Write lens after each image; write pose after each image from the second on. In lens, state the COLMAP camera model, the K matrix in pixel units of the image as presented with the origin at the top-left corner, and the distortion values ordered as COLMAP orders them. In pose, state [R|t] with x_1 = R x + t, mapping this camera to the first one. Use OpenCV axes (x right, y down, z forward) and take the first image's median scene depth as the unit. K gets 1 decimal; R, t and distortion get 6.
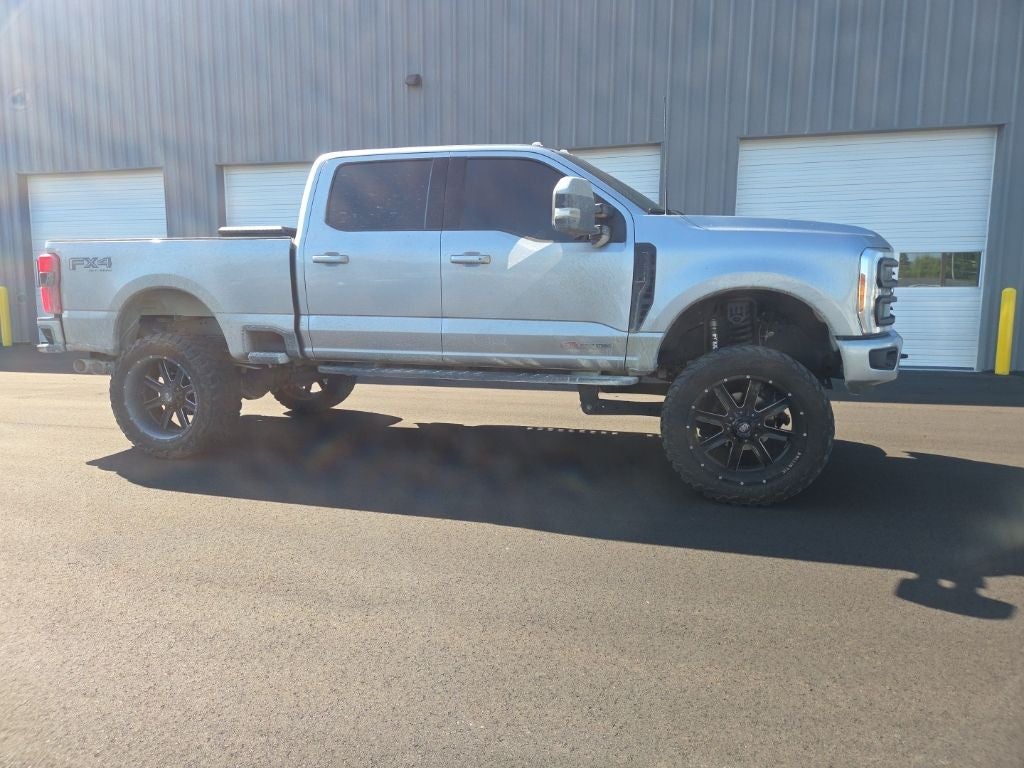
lens RADIAL K [[683.6, 0, 508.0], [0, 683.6, 373.3], [0, 0, 1]] dist [0.070842, -0.064948]
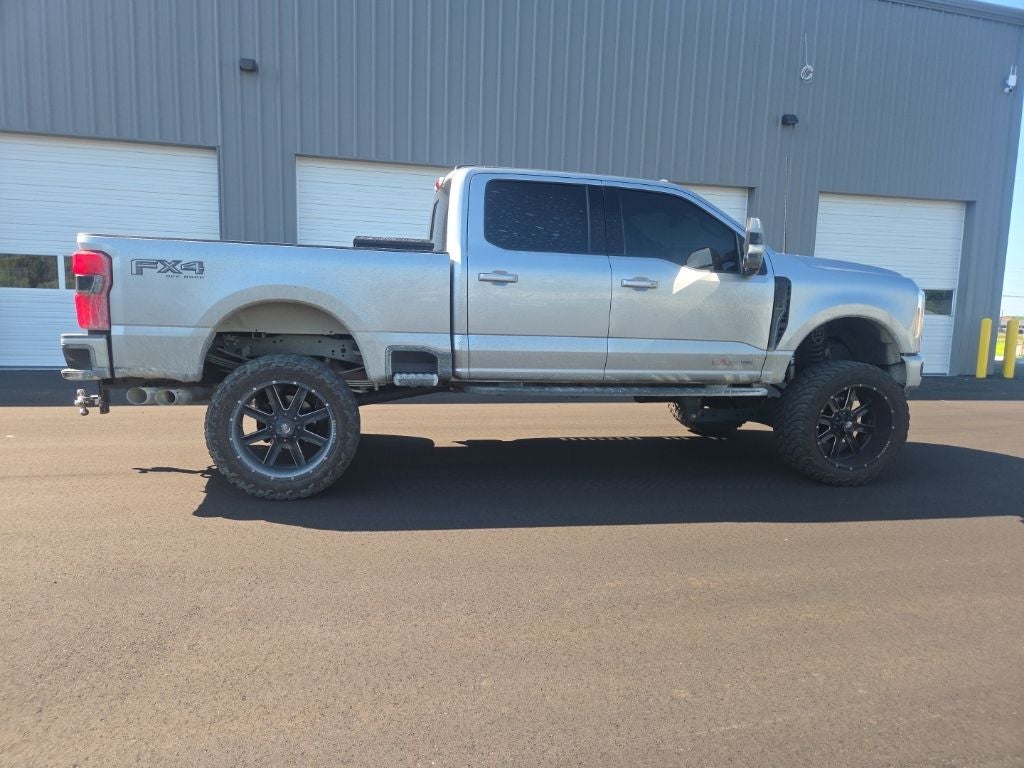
lens RADIAL K [[679.0, 0, 506.7], [0, 679.0, 384.7], [0, 0, 1]] dist [0.075432, -0.068366]
pose [[0.890310, -0.029159, 0.454420, -0.716299], [0.027710, 0.999567, 0.009849, -0.023372], [-0.454511, 0.003823, 0.890733, 0.133921]]
